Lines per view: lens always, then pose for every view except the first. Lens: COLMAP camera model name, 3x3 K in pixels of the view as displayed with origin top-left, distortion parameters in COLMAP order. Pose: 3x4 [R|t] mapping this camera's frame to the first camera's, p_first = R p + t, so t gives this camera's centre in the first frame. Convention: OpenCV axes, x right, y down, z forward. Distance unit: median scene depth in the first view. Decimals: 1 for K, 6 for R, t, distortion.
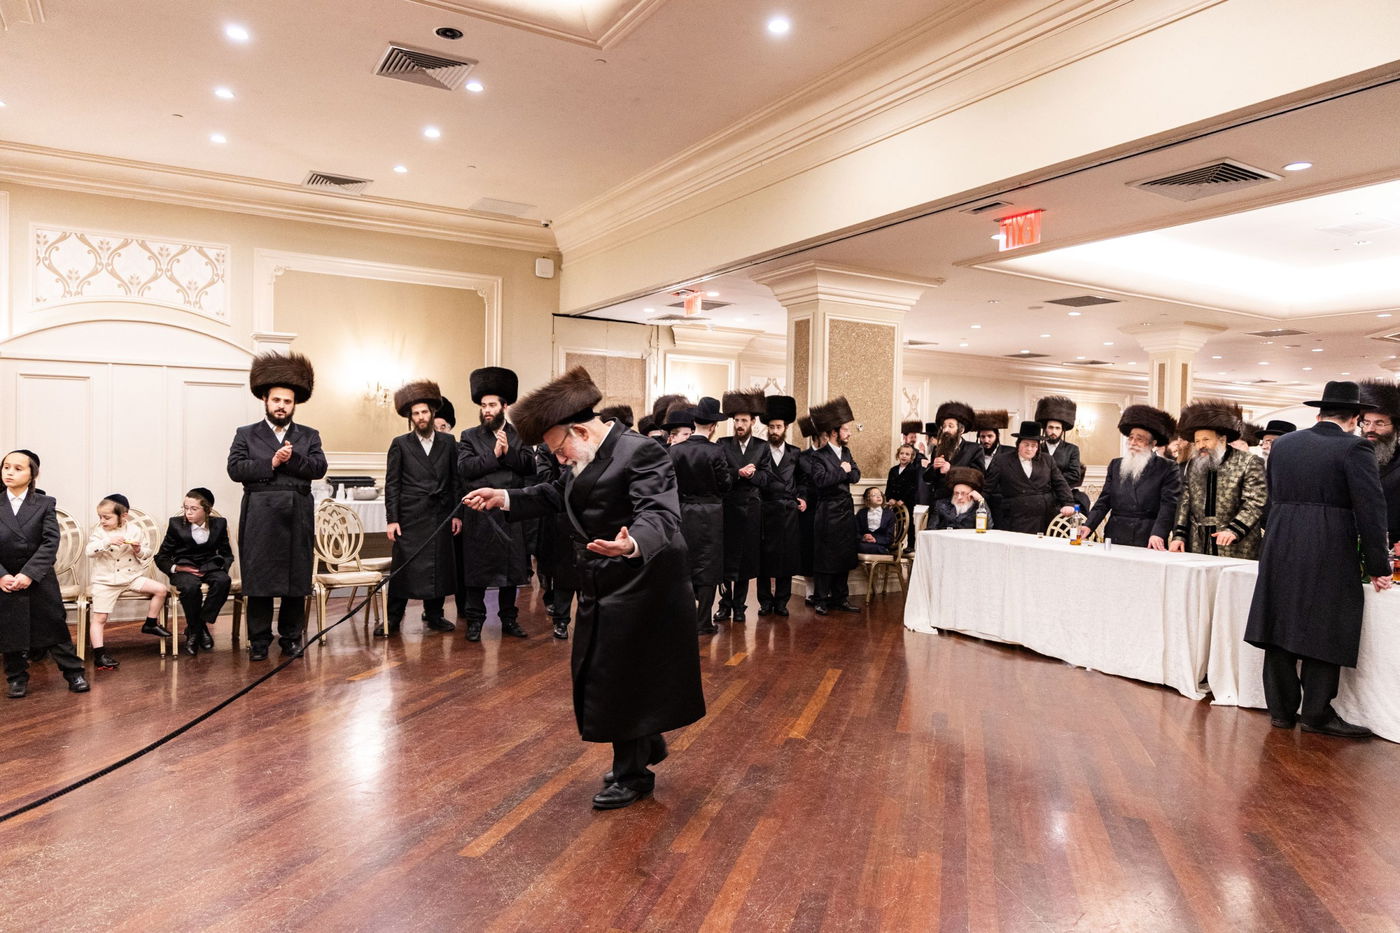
lens RADIAL K [[953.4, 0, 700.0], [0, 953.4, 466.5], [0, 0, 1]] dist [-0.003828, -0.003284]
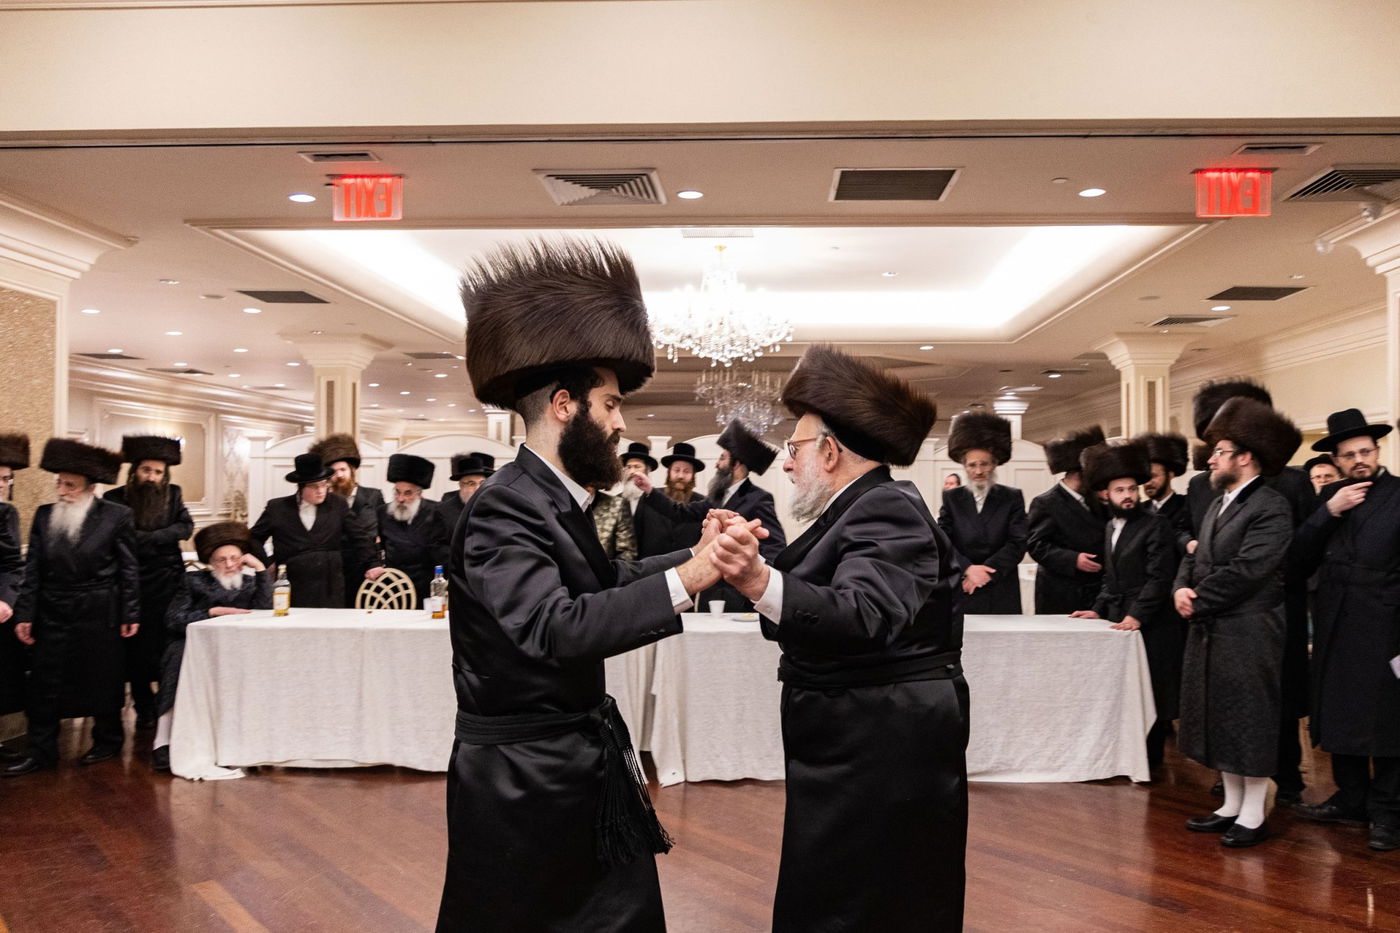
lens RADIAL K [[1123.0, 0, 700.0], [0, 1123.0, 466.5], [0, 0, 1]] dist [-0.008807, -0.006134]
pose [[0.568146, 0.003591, 0.822920, -0.200713], [0.015873, 0.999757, -0.015321, -0.020652], [-0.822775, 0.021766, 0.567950, 0.266351]]
